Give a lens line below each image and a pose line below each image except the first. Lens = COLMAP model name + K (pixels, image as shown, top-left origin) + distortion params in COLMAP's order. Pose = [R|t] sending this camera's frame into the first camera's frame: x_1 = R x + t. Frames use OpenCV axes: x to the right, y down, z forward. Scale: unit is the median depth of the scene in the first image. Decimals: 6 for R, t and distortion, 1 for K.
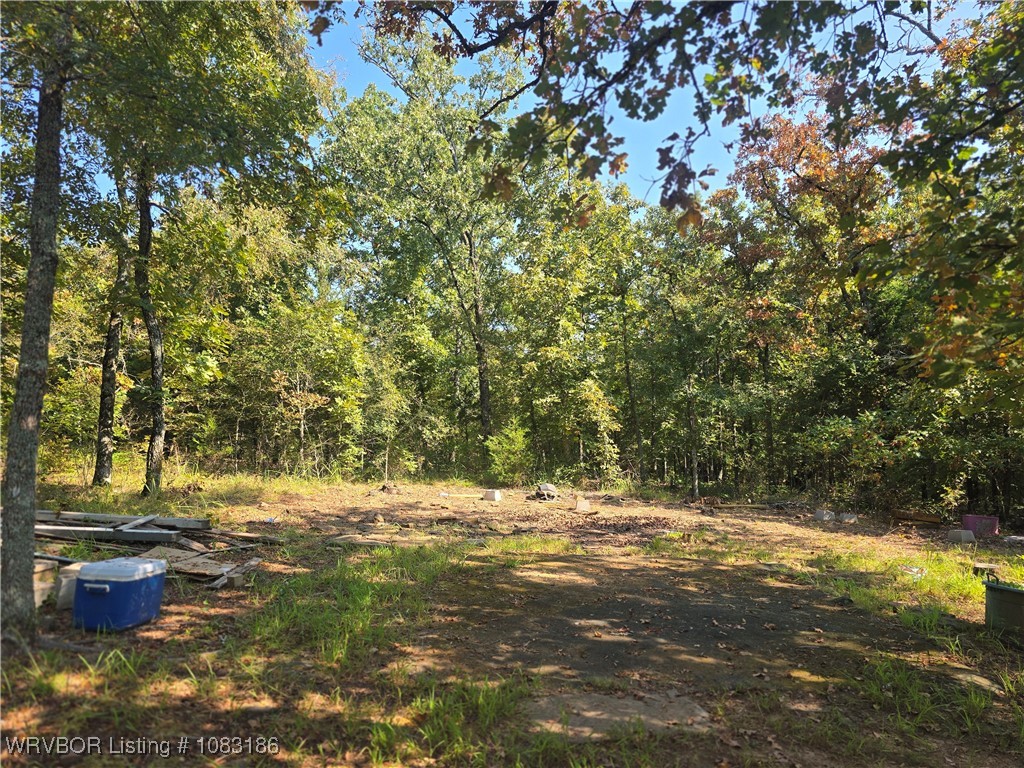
lens RADIAL K [[657.9, 0, 517.4], [0, 657.9, 388.3], [0, 0, 1]] dist [-0.025827, -0.003358]
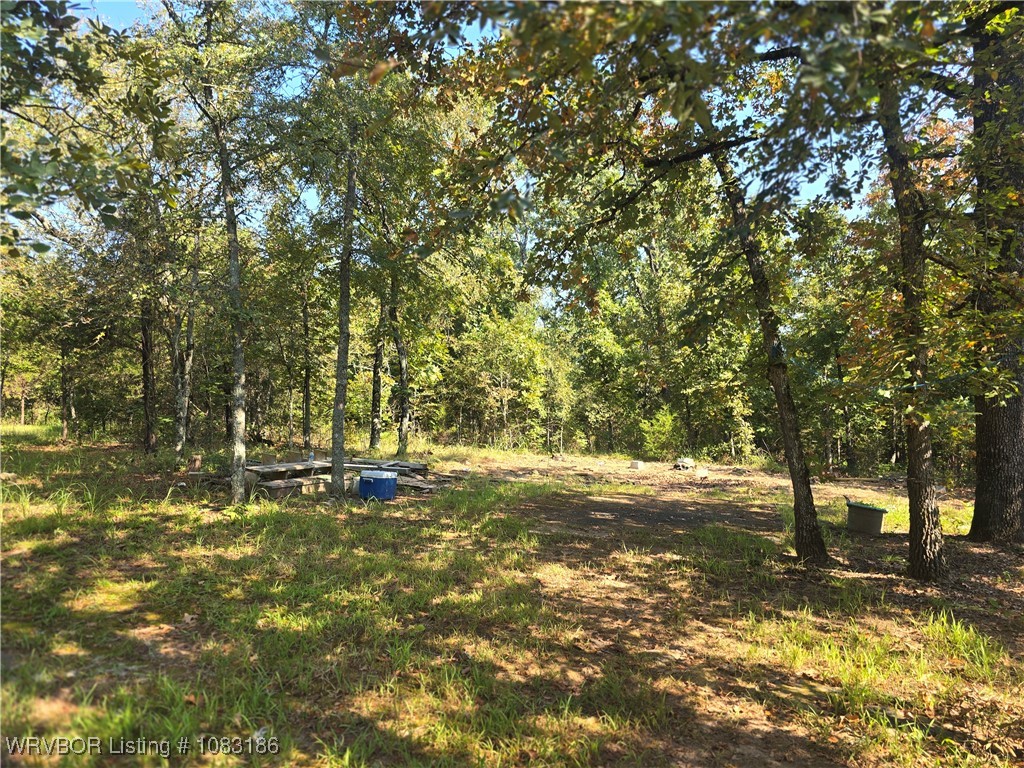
lens RADIAL K [[657.9, 0, 509.4], [0, 657.9, 383.2], [0, 0, 1]] dist [-0.025827, -0.003358]
pose [[0.931550, -0.017927, -0.363171, 0.182821], [0.020656, 0.999780, 0.003633, -0.007000], [0.363026, -0.010886, 0.931716, -0.268012]]
